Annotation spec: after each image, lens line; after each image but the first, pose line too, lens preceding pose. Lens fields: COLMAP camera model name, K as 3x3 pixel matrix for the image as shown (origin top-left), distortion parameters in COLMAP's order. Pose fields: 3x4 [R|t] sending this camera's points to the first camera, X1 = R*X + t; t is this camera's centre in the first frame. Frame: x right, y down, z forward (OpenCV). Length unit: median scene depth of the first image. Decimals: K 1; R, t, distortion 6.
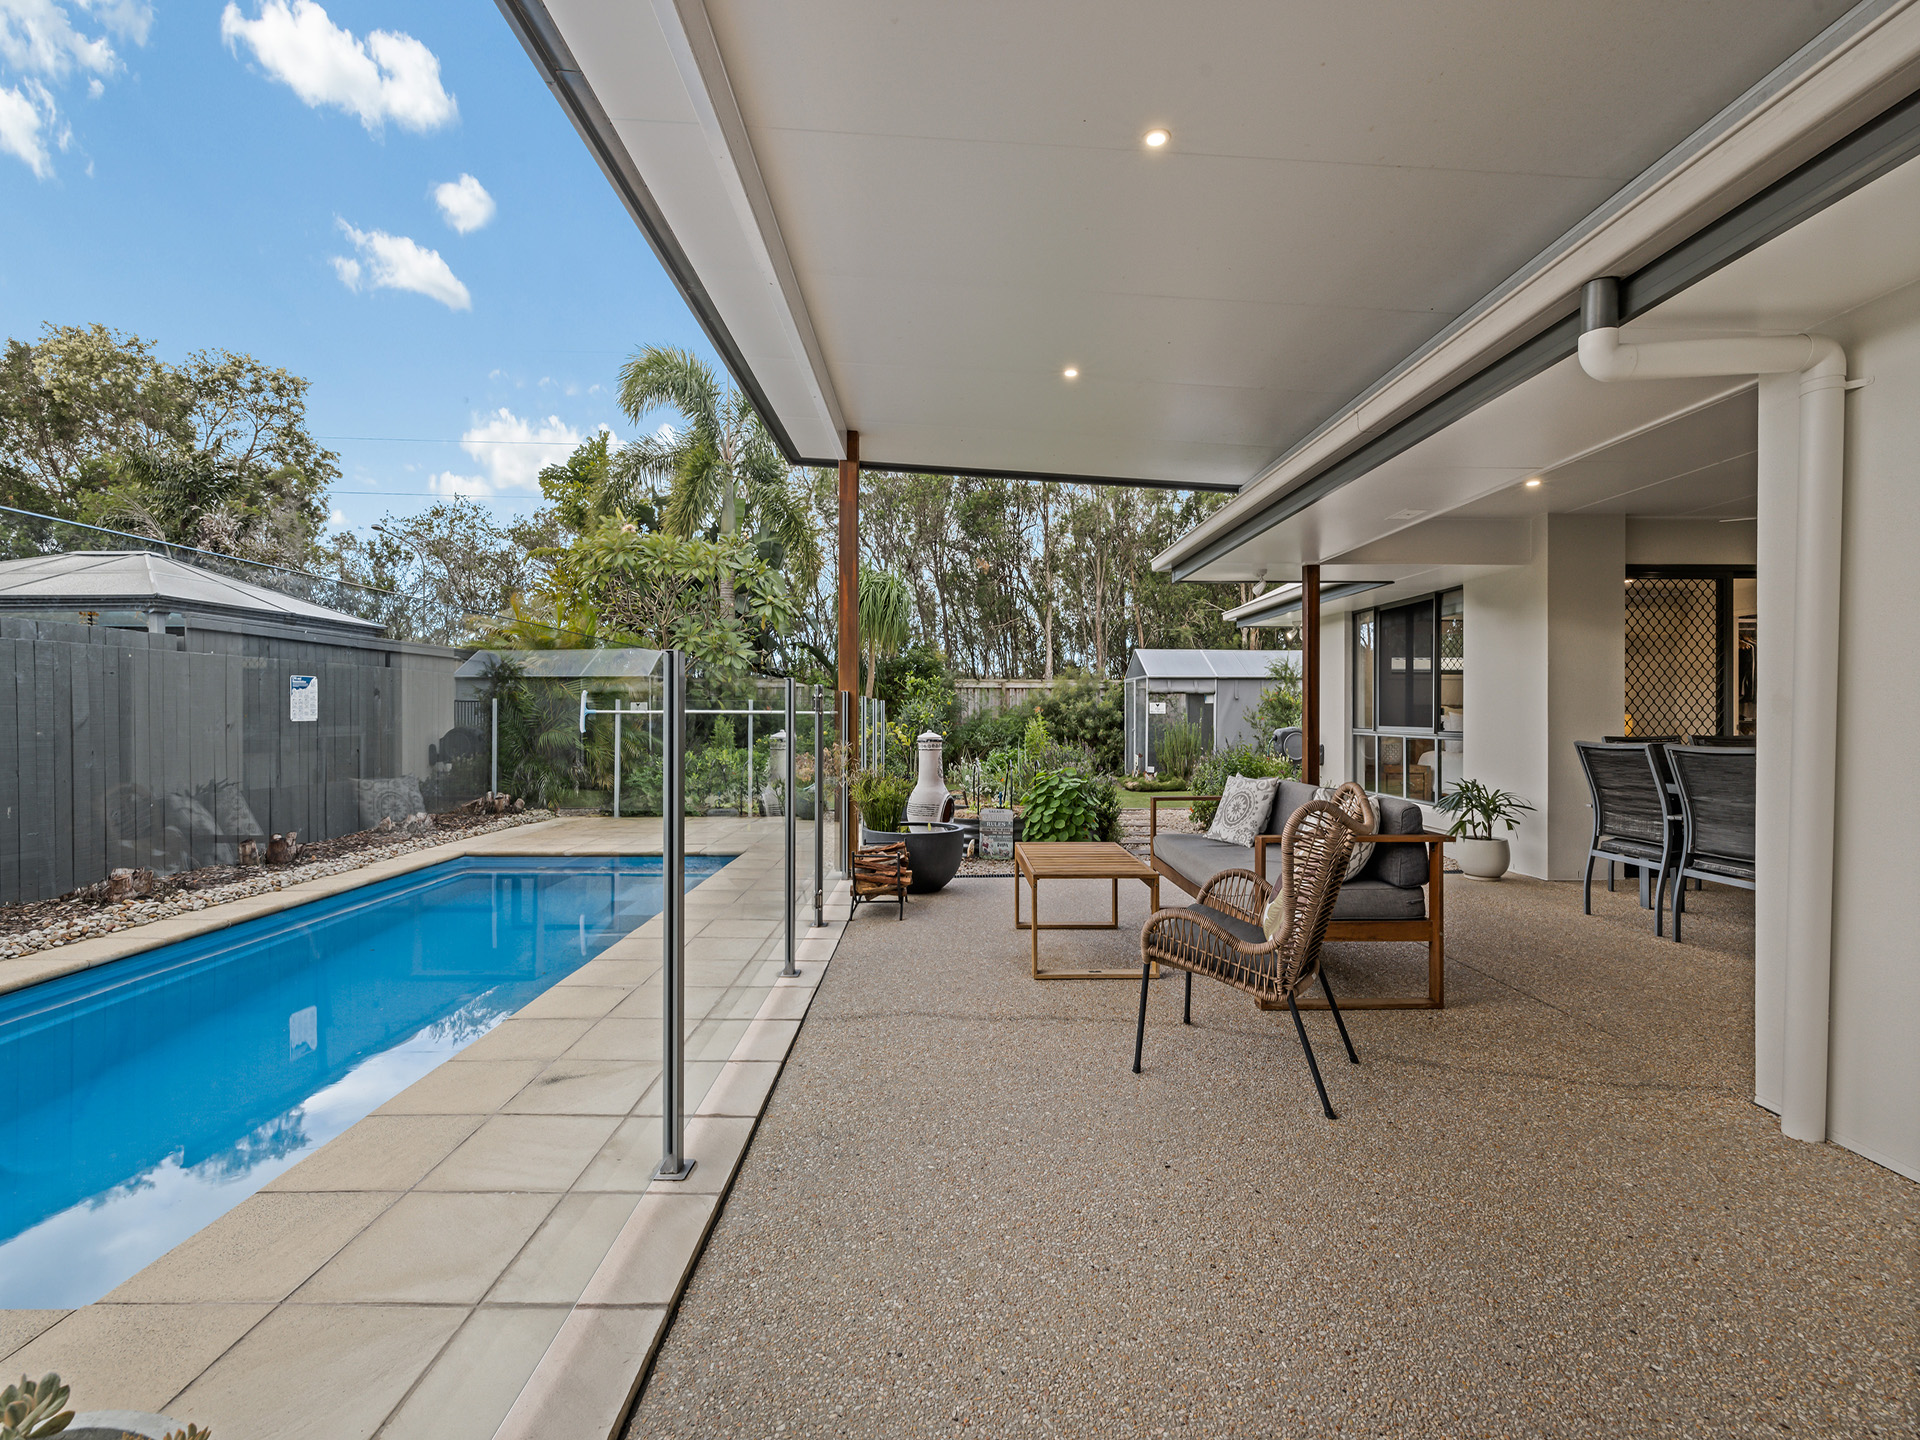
lens RADIAL K [[808.6, 0, 960.0], [0, 808.6, 720.0], [0, 0, 1]] dist [0.001269, 0.000007]
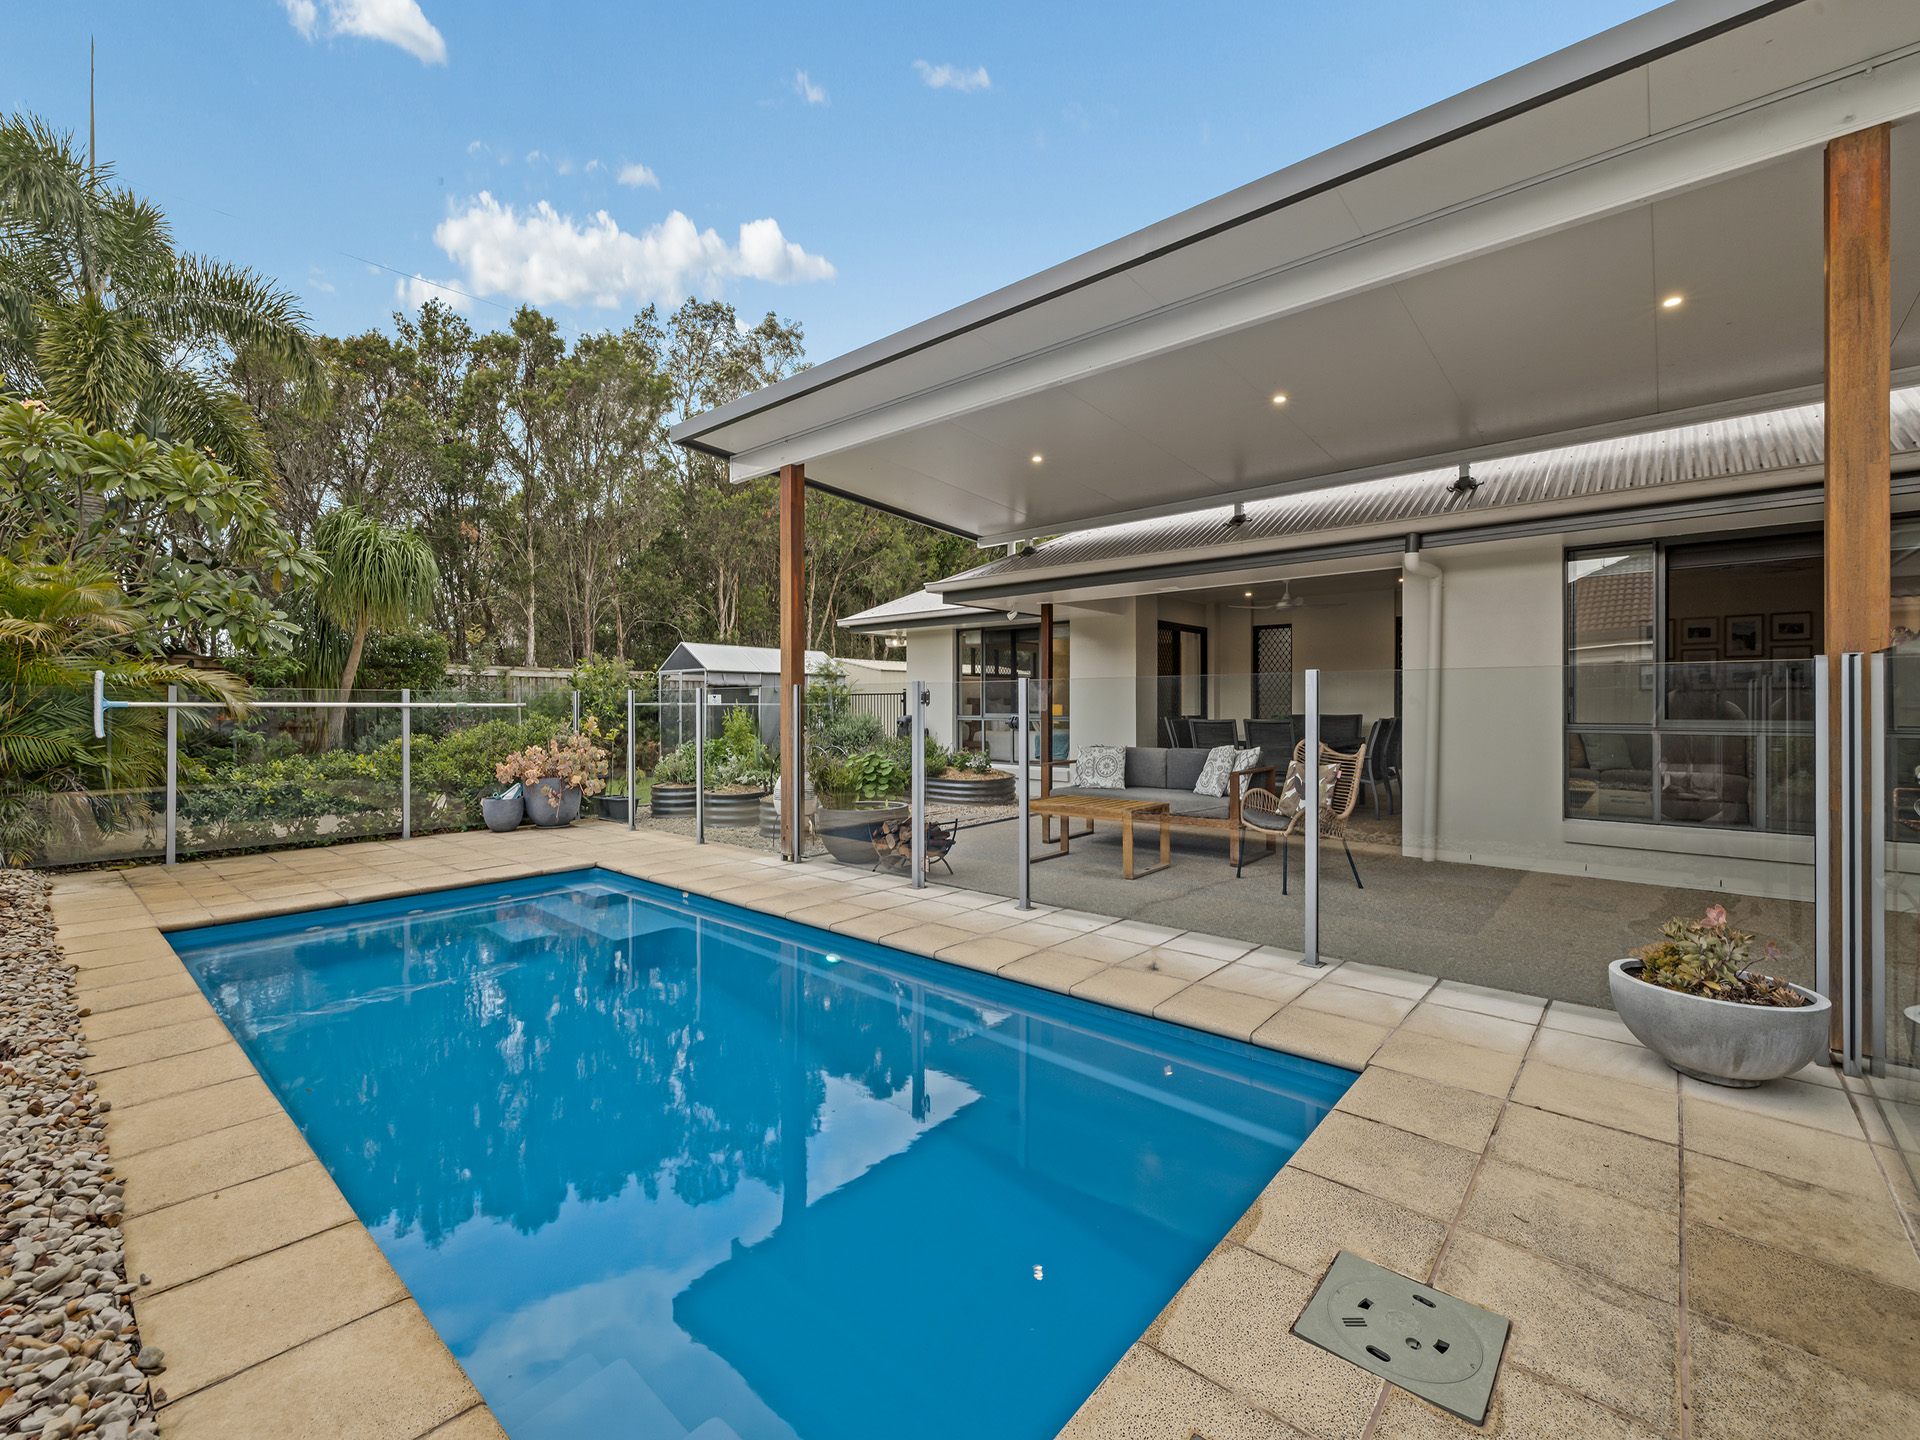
lens RADIAL K [[808.6, 0, 960.0], [0, 808.6, 720.0], [0, 0, 1]] dist [0.001269, 0.000007]
pose [[0.654112, -0.014644, 0.756256, -0.672680], [0.007916, 0.999890, 0.012515, 0.001237], [-0.756357, -0.002199, 0.654156, 0.134746]]
